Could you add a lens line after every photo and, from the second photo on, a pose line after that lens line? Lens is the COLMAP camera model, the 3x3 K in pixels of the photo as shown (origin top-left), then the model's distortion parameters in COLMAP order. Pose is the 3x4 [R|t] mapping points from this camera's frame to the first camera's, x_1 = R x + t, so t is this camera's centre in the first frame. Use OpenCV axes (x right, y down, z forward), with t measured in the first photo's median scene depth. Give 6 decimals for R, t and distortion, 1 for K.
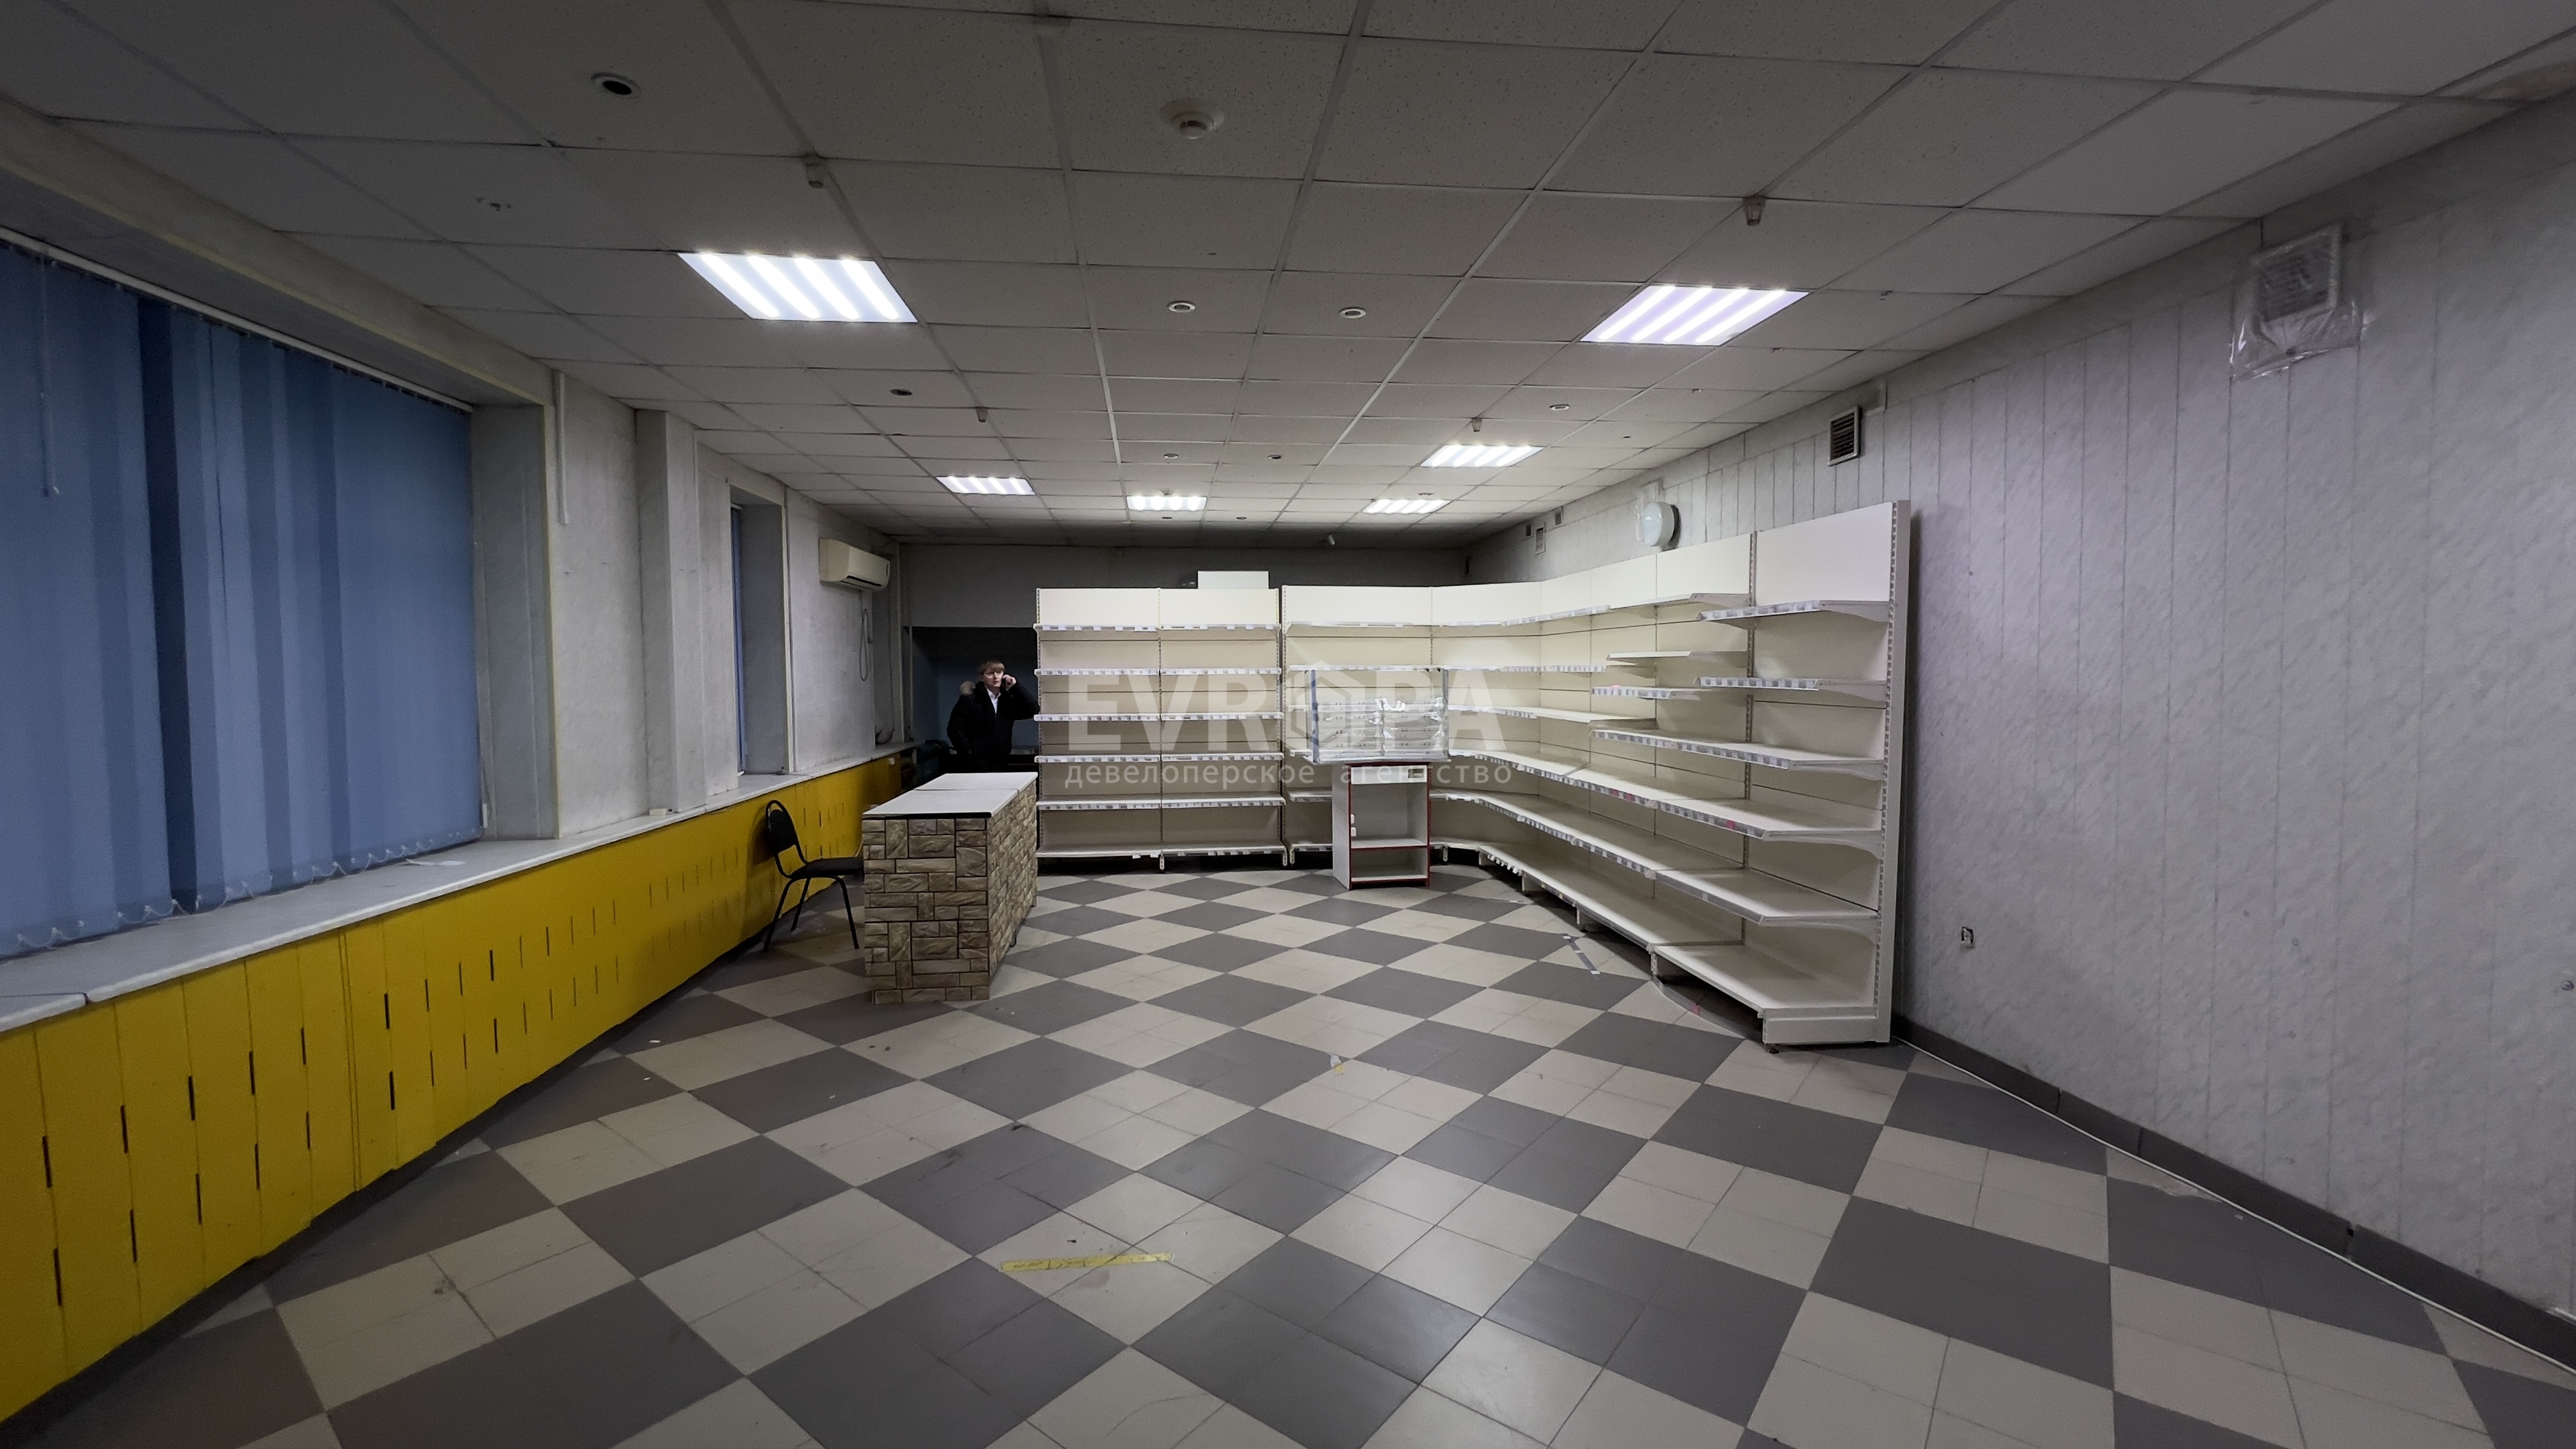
lens RADIAL K [[1033.3, 0, 1282.3], [0, 1033.3, 715.7], [0, 0, 1]] dist [0.003833, 0.000545]
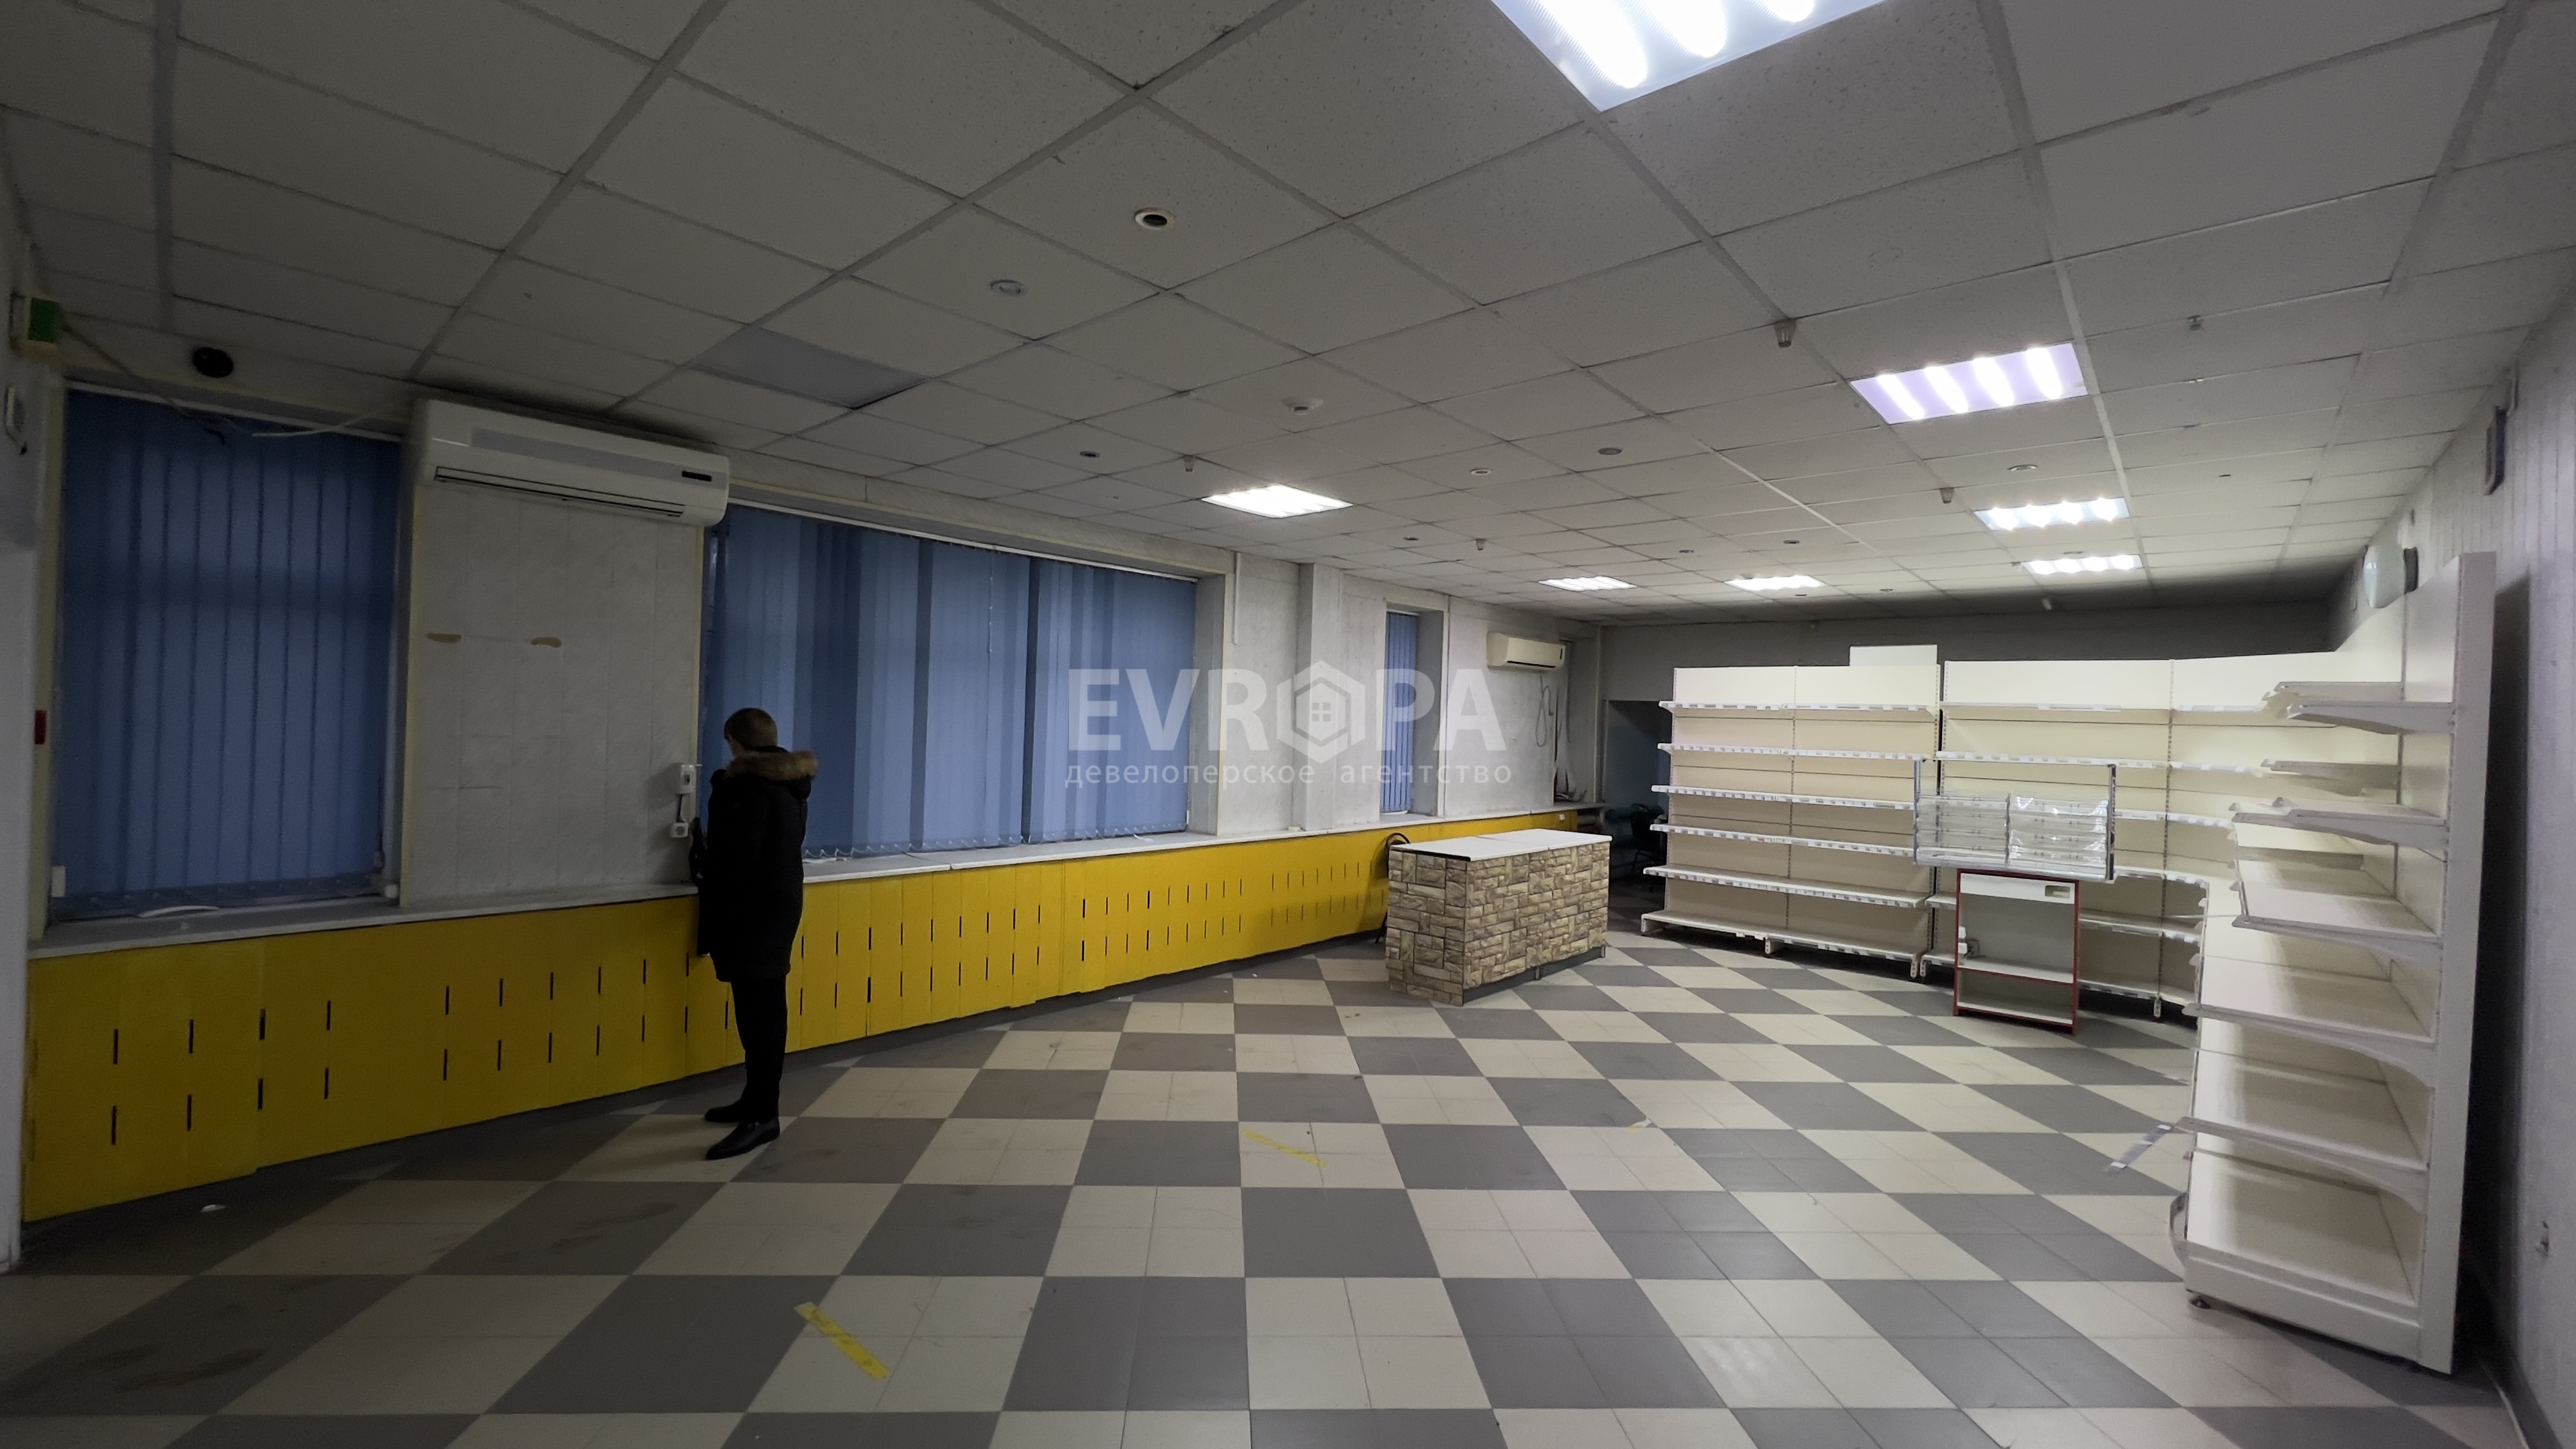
lens RADIAL K [[1033.3, 0, 1282.3], [0, 1033.3, 715.7], [0, 0, 1]] dist [0.003833, 0.000545]
pose [[0.662170, 0.023336, -0.748990, 0.337756], [-0.068205, 0.997243, -0.029227, -0.017231], [0.746243, 0.070438, 0.661936, -0.008887]]
